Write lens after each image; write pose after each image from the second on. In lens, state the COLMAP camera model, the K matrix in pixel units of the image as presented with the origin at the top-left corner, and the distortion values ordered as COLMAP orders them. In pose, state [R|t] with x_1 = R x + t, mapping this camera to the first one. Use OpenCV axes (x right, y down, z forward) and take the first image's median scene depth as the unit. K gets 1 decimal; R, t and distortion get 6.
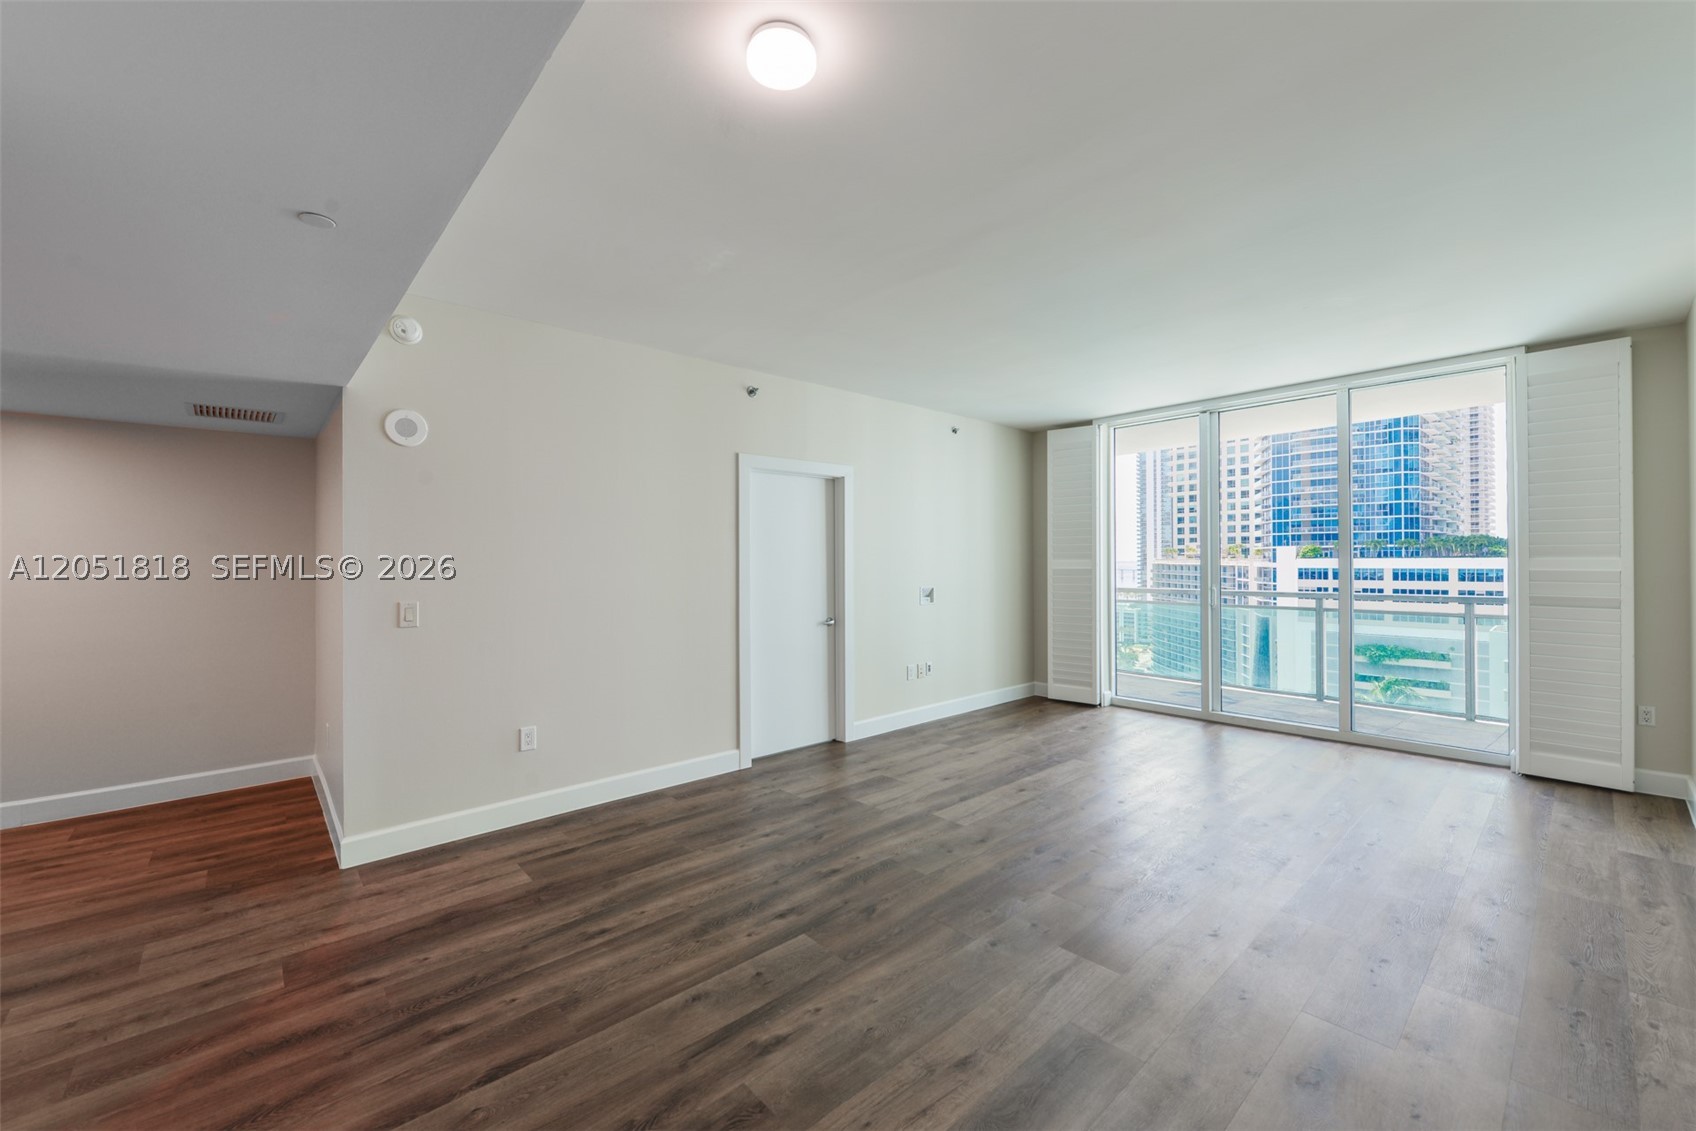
lens RADIAL K [[674.9, 0, 833.0], [0, 674.9, 549.0], [0, 0, 1]] dist [0.005910, -0.002760]
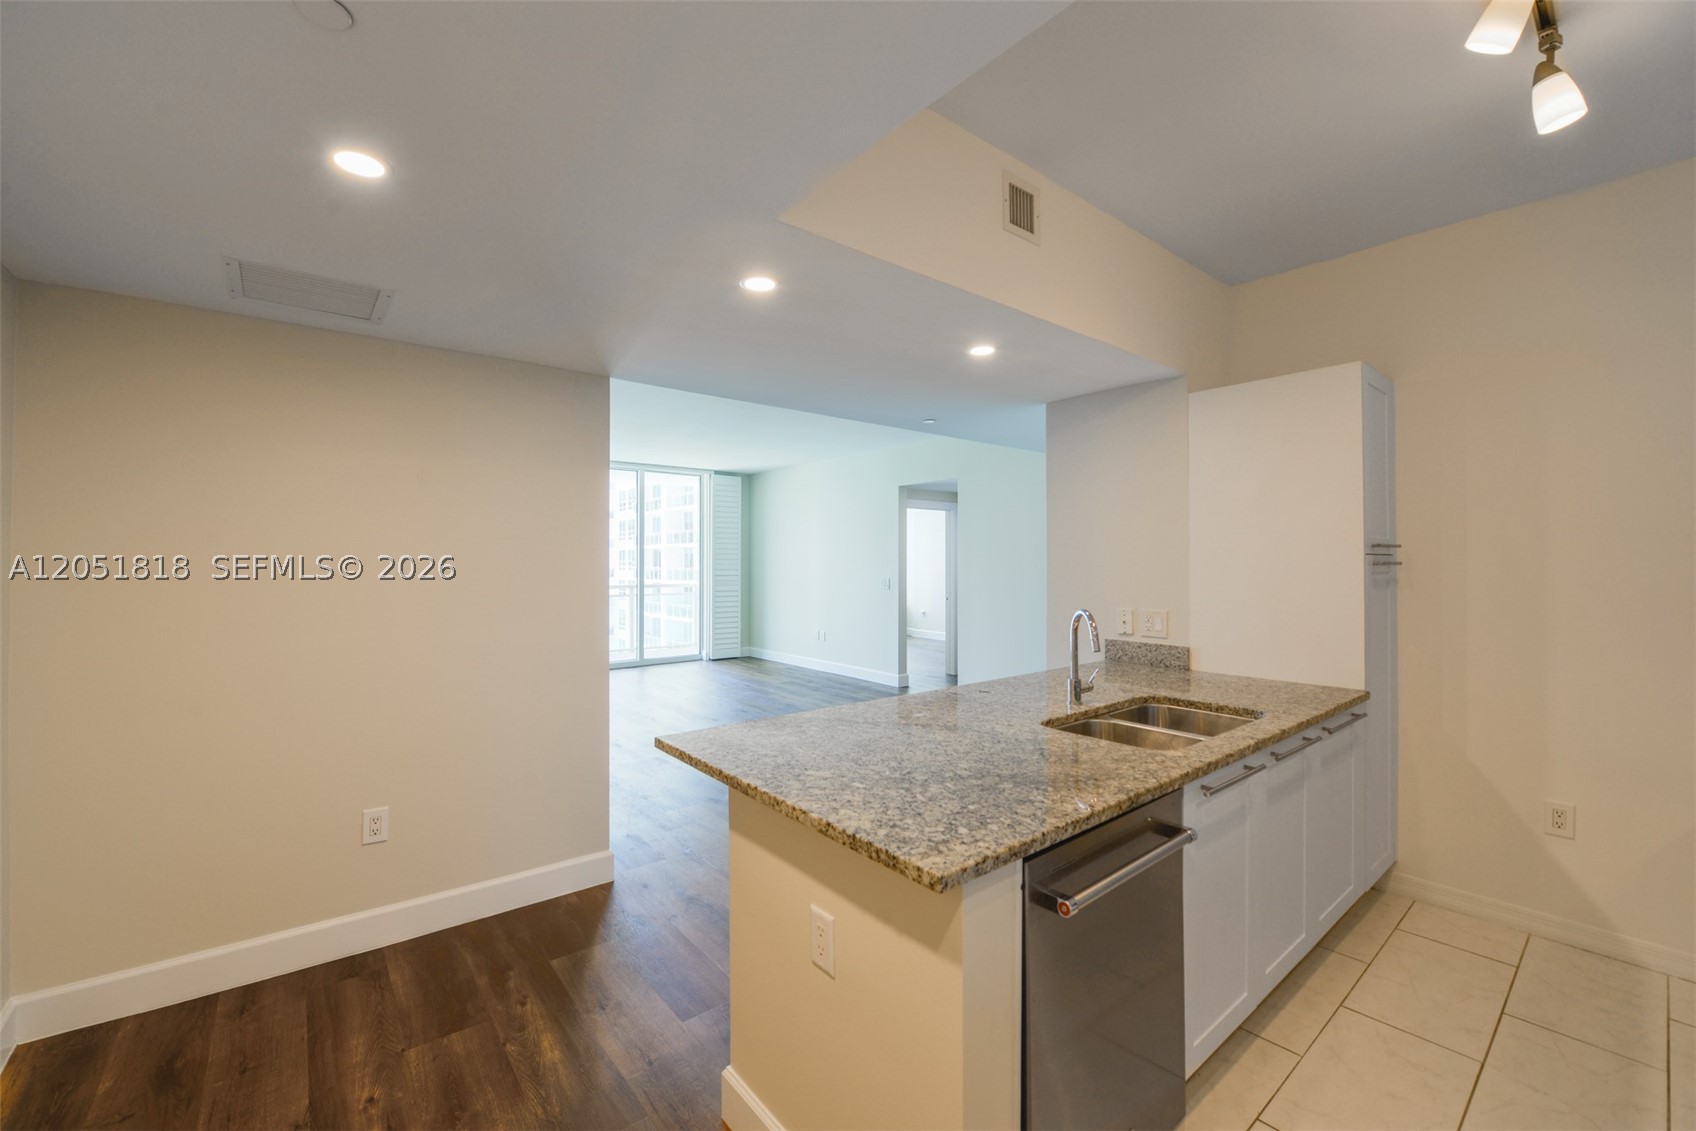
lens RADIAL K [[674.9, 0, 856.7], [0, 674.9, 574.1], [0, 0, 1]] dist [0.005910, -0.002760]
pose [[0.020198, -0.008741, 0.999758, -1.700010], [-0.016423, 0.999824, 0.009073, 0.025853], [-0.999661, -0.016602, 0.020050, 0.654447]]
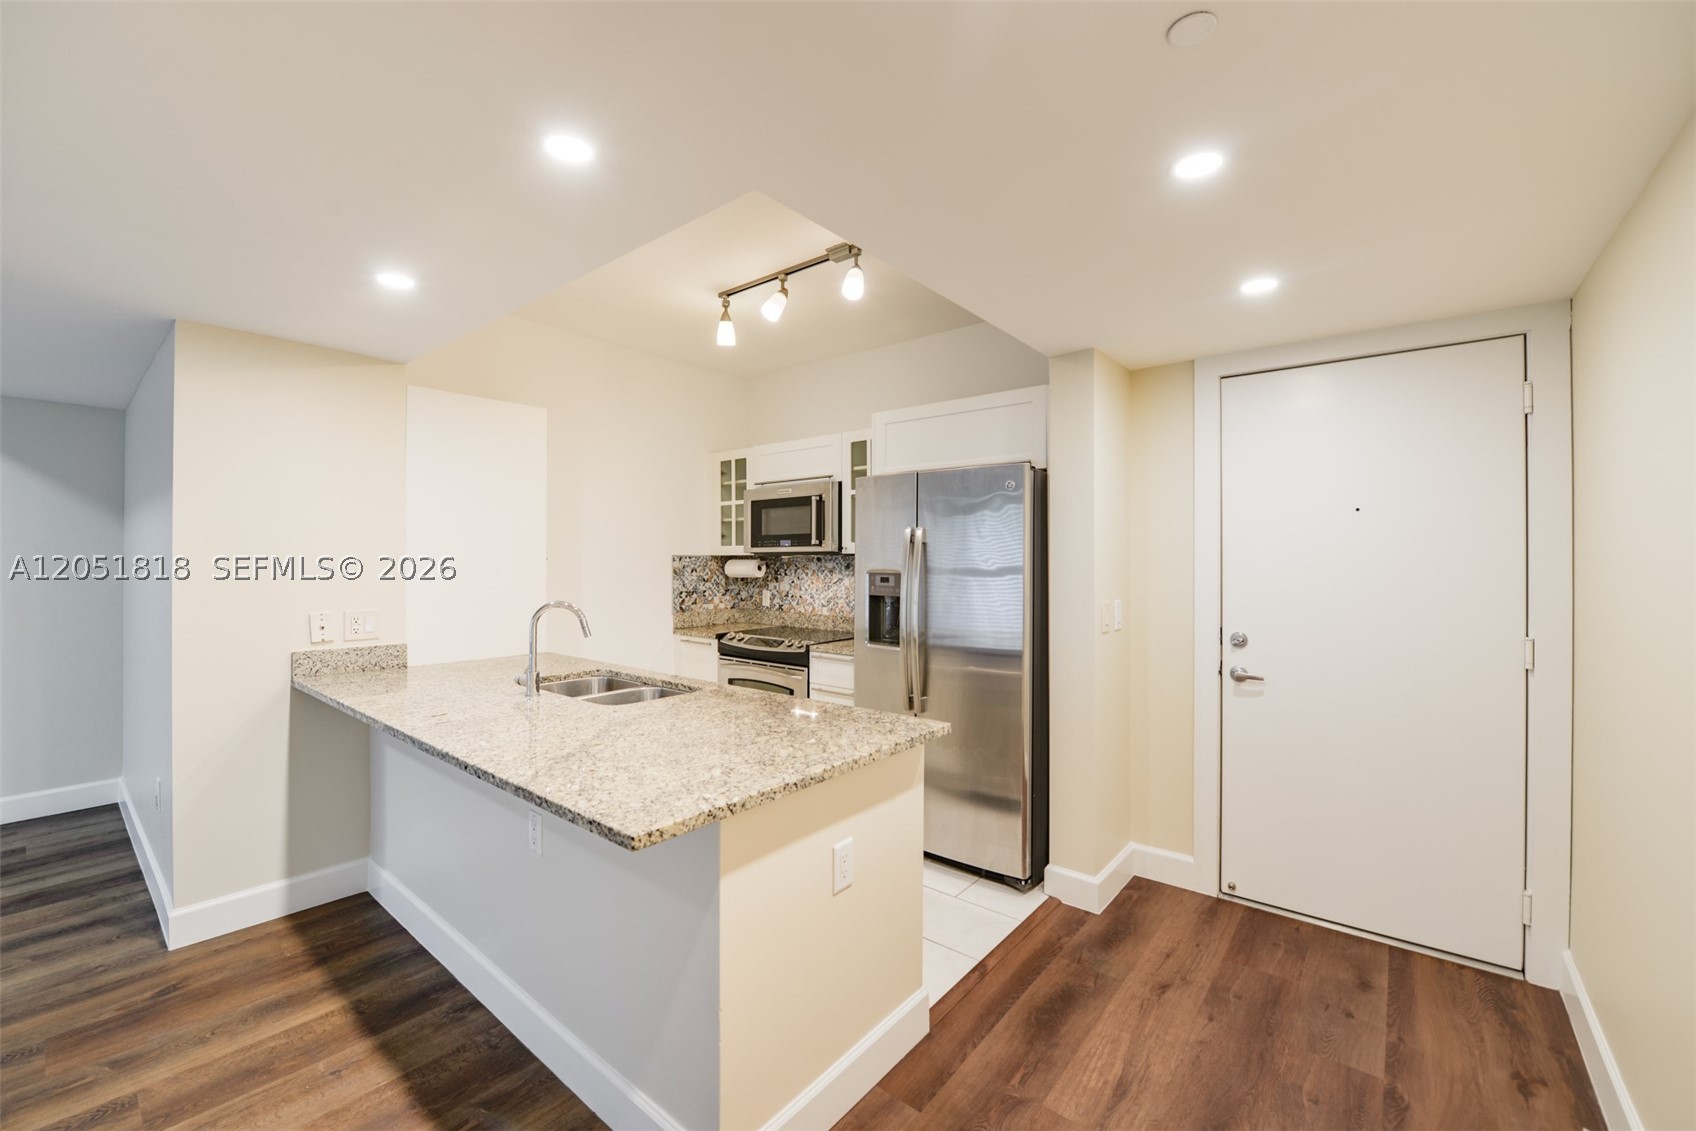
lens RADIAL K [[674.9, 0, 826.4], [0, 674.9, 572.9], [0, 0, 1]] dist [0.005910, -0.002760]
pose [[-0.989806, 0.008377, -0.142176, -1.163099], [0.007669, 0.999955, 0.005531, 0.032105], [0.142216, 0.004385, -0.989826, 1.225104]]
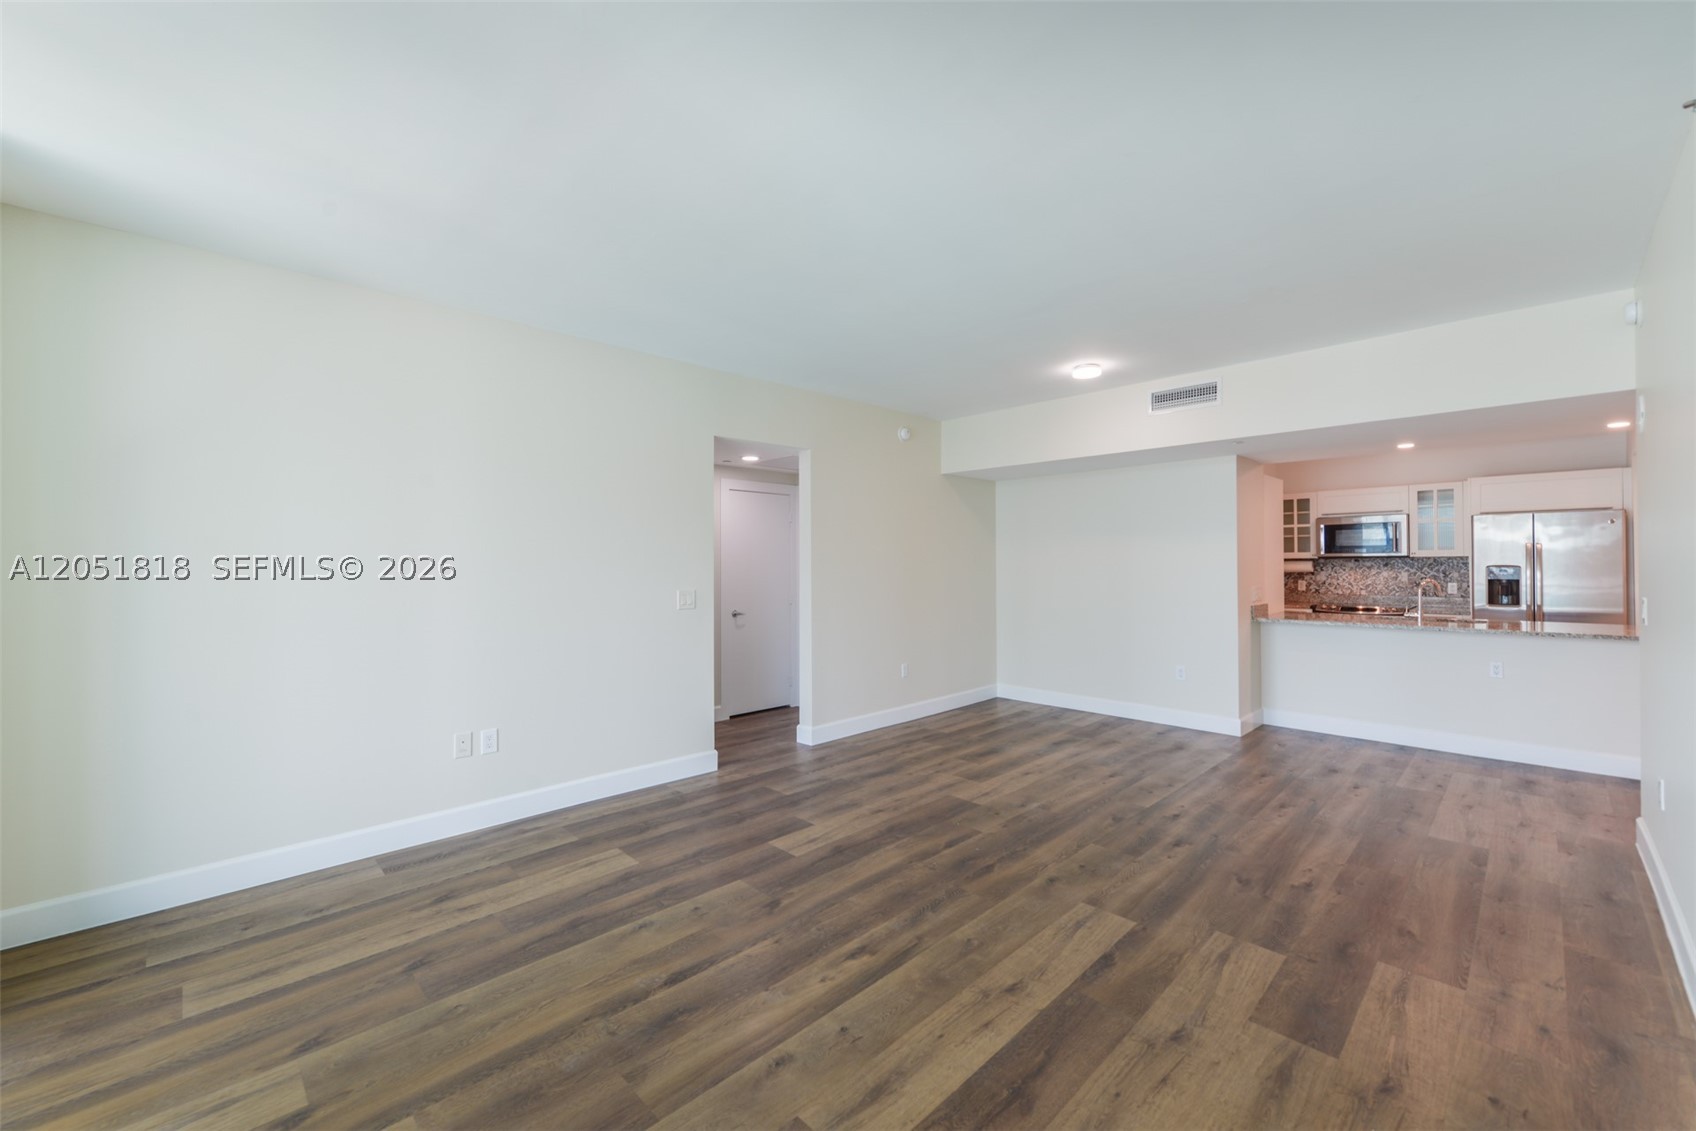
lens RADIAL K [[674.9, 0, 838.5], [0, 674.9, 554.7], [0, 0, 1]] dist [0.005910, -0.002760]
pose [[-0.998861, 0.012056, -0.046163, 0.584482], [0.013366, 0.999514, -0.028173, 0.033142], [0.045800, -0.028758, -0.998537, 2.055561]]
